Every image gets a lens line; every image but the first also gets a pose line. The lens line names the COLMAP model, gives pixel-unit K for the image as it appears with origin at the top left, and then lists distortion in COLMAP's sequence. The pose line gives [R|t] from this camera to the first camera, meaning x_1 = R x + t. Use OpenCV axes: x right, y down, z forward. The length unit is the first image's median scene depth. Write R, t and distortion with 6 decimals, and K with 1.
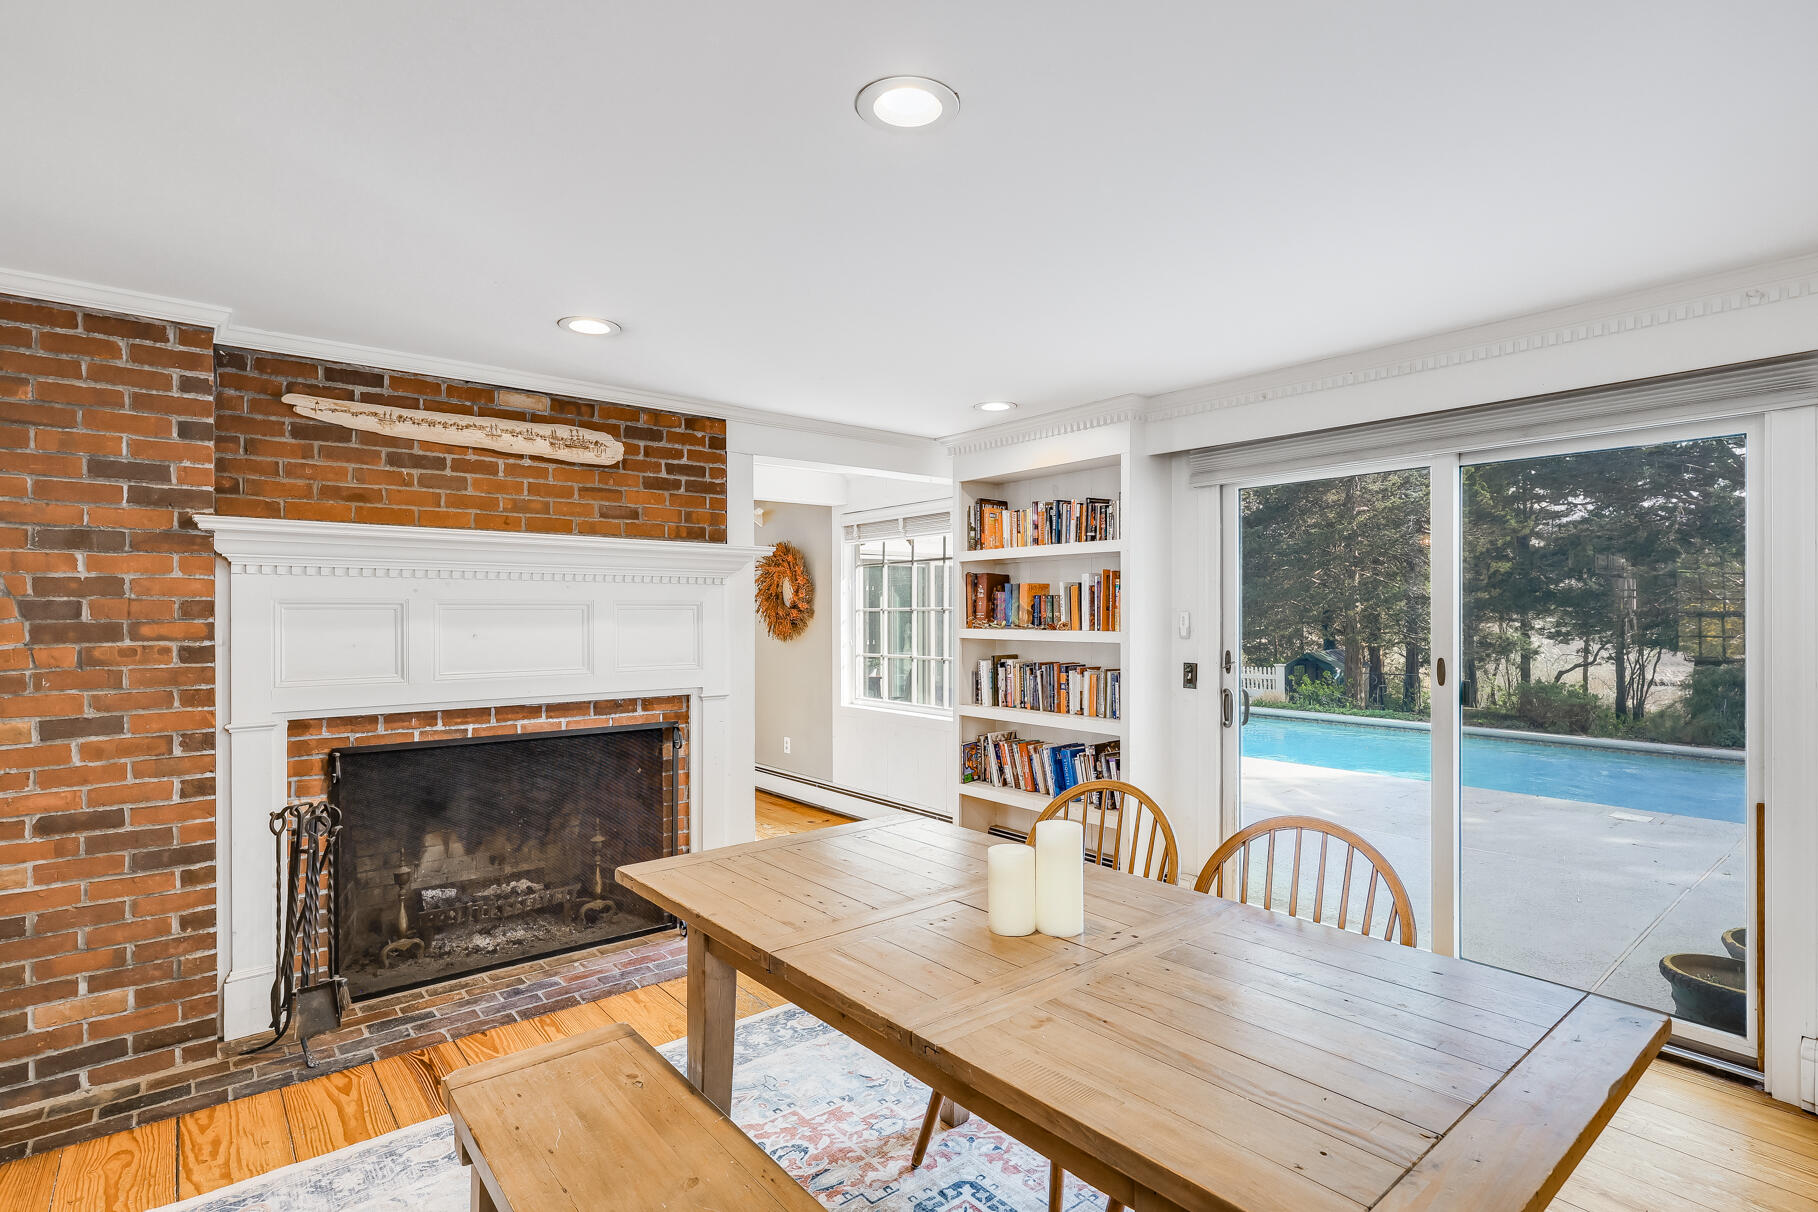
lens RADIAL K [[897.7, 0, 905.2], [0, 897.7, 616.1], [0, 0, 1]] dist [-0.001622, 0.000602]
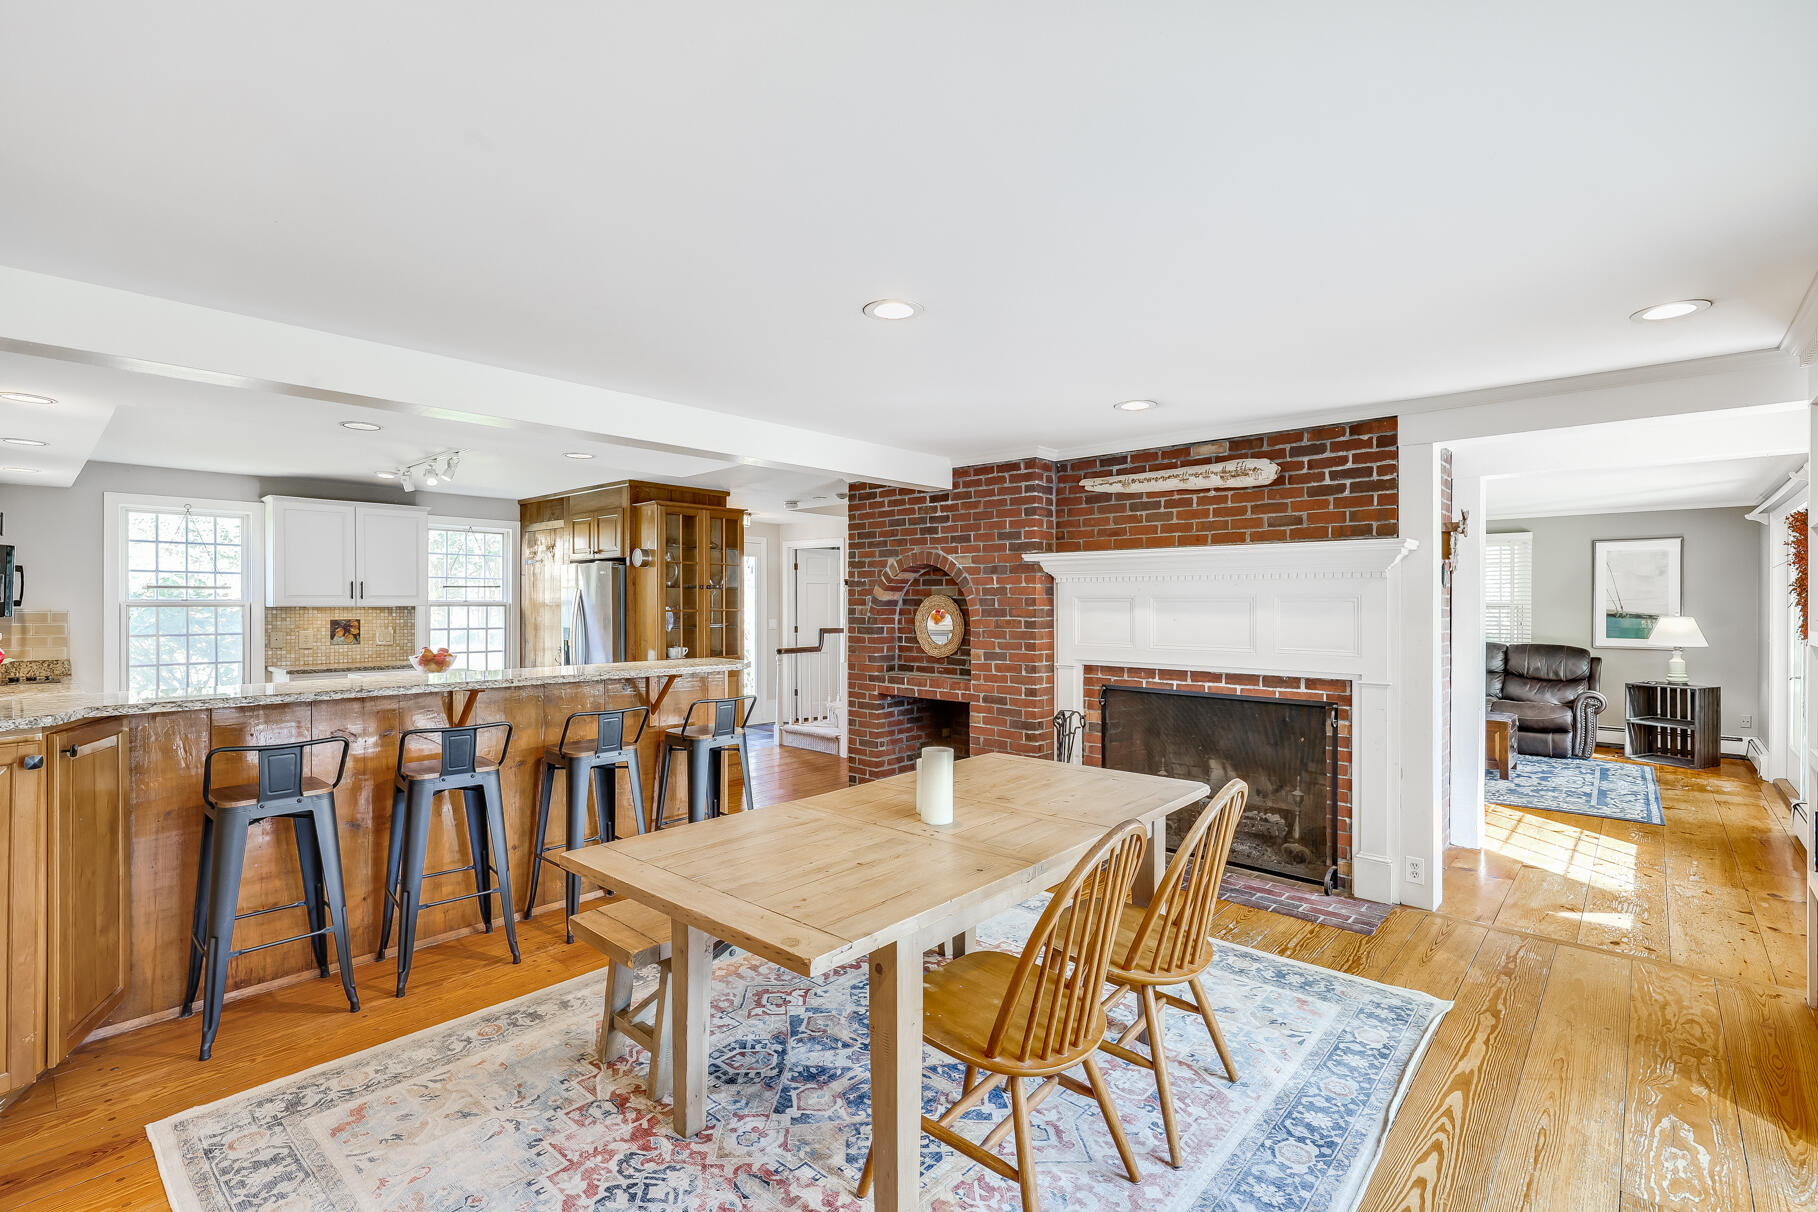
lens RADIAL K [[798.8, 0, 924.7], [0, 798.8, 605.3], [0, 0, 1]] dist [-0.001381, -0.000200]
pose [[0.171241, 0.002683, -0.985226, 0.662690], [-0.006131, 0.999980, 0.001657, -0.001142], [0.985210, 0.005757, 0.171254, 0.346469]]
